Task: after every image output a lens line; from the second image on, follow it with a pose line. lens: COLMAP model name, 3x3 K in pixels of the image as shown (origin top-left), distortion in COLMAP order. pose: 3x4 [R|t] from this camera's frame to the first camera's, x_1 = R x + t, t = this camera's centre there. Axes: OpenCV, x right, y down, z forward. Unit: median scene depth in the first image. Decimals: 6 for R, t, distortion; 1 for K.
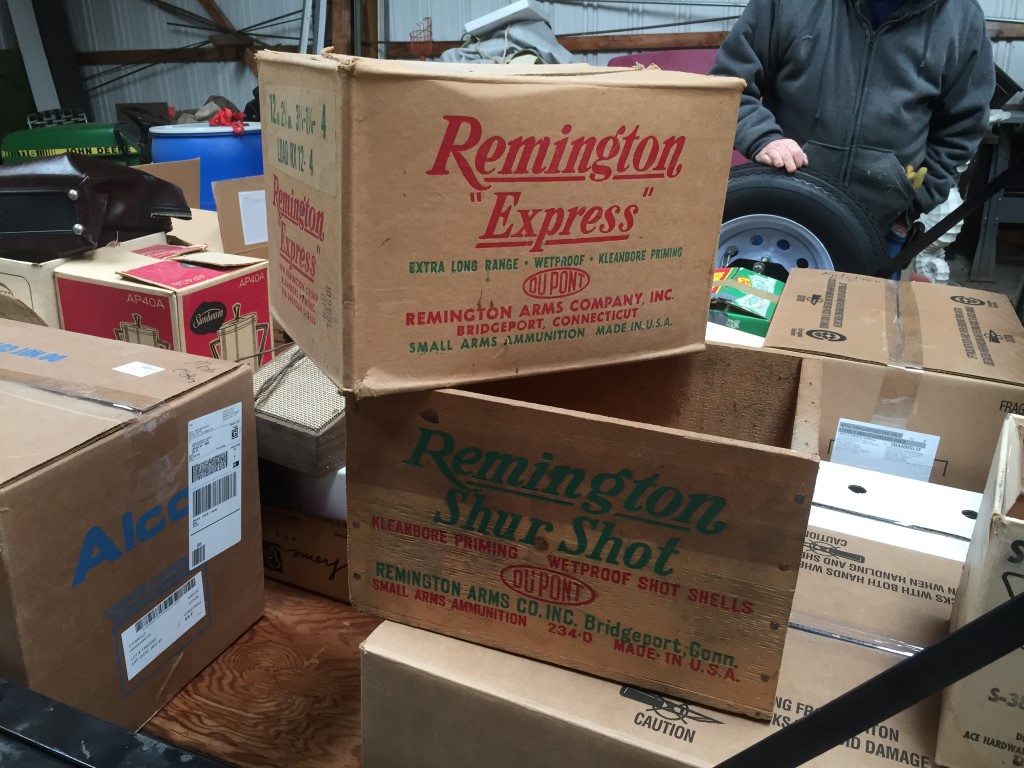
lens RADIAL K [[847.9, 0, 521.2], [0, 847.9, 376.7], [0, 0, 1]] dist [0.051420, -0.085941]
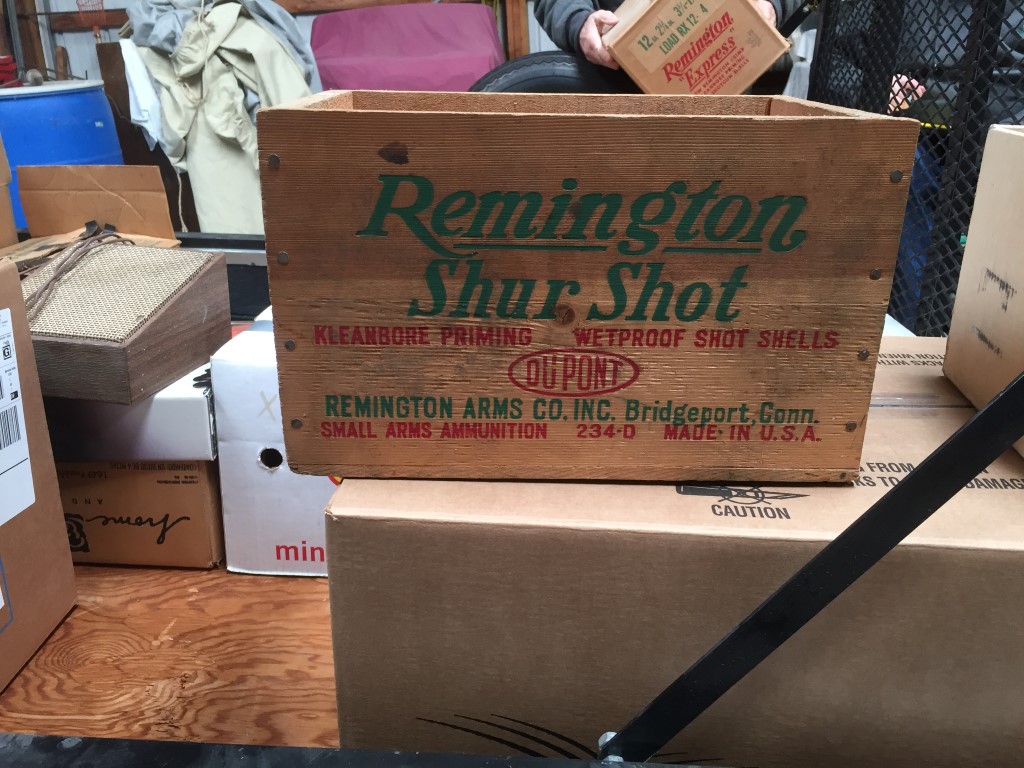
lens RADIAL K [[847.9, 0, 513.9], [0, 847.9, 385.7], [0, 0, 1]] dist [0.051420, -0.085941]
pose [[0.942834, -0.152495, 0.296326, -0.245037], [0.147926, 0.988271, 0.037918, 0.218171], [-0.298633, 0.008084, 0.954334, 0.287361]]
